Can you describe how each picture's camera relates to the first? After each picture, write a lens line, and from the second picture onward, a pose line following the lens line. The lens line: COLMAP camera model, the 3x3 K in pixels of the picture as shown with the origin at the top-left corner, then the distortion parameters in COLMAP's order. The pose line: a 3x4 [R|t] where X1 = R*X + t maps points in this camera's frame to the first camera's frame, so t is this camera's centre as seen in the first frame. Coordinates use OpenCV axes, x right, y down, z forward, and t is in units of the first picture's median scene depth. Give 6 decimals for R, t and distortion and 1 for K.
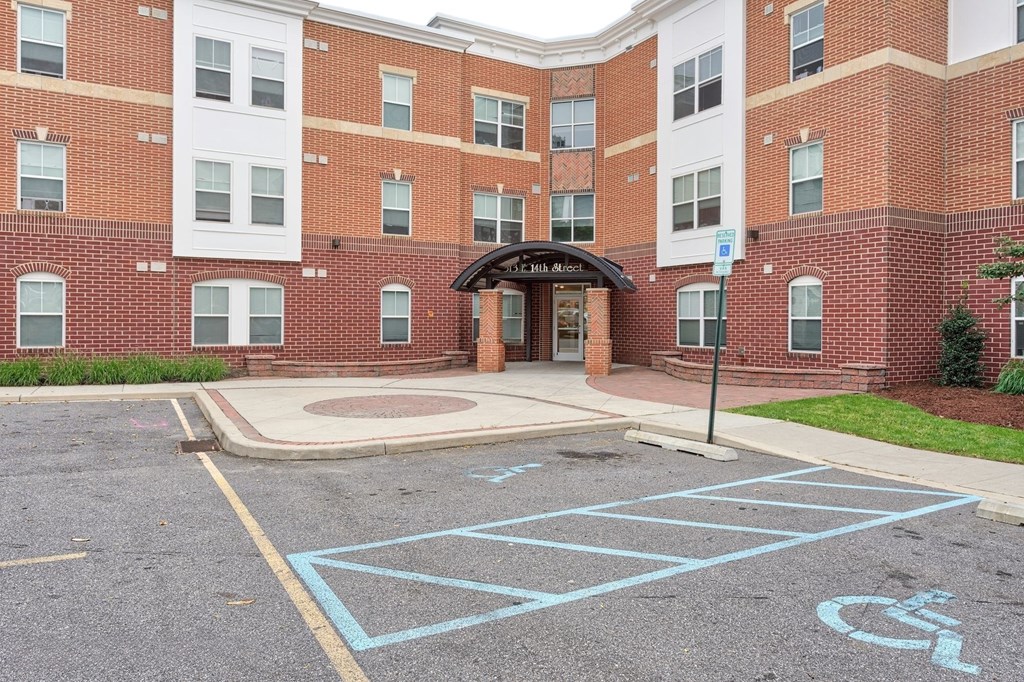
lens RADIAL K [[688.4, 0, 482.4], [0, 688.4, 319.4], [0, 0, 1]] dist [0.003804, 0.002352]
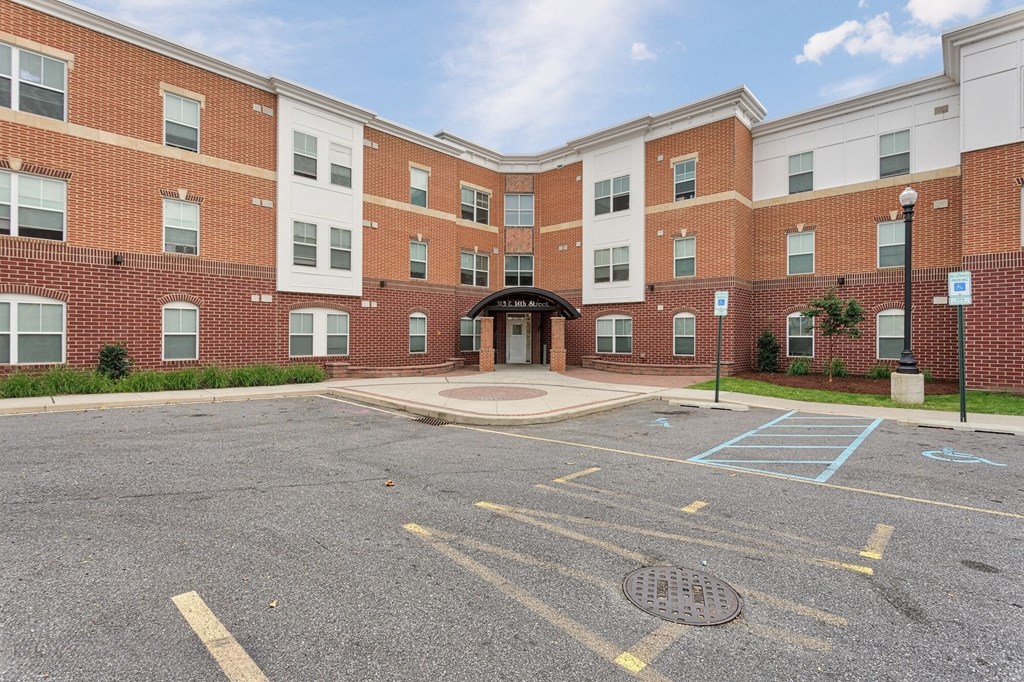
lens RADIAL K [[486.6, 0, 511.7], [0, 486.6, 332.1], [0, 0, 1]] dist [0.001816, 0.000191]
pose [[0.952760, 0.000755, 0.303722, -0.278318], [0.000519, 0.999991, -0.004112, -0.005916], [-0.303723, 0.004075, 0.952752, -0.046310]]
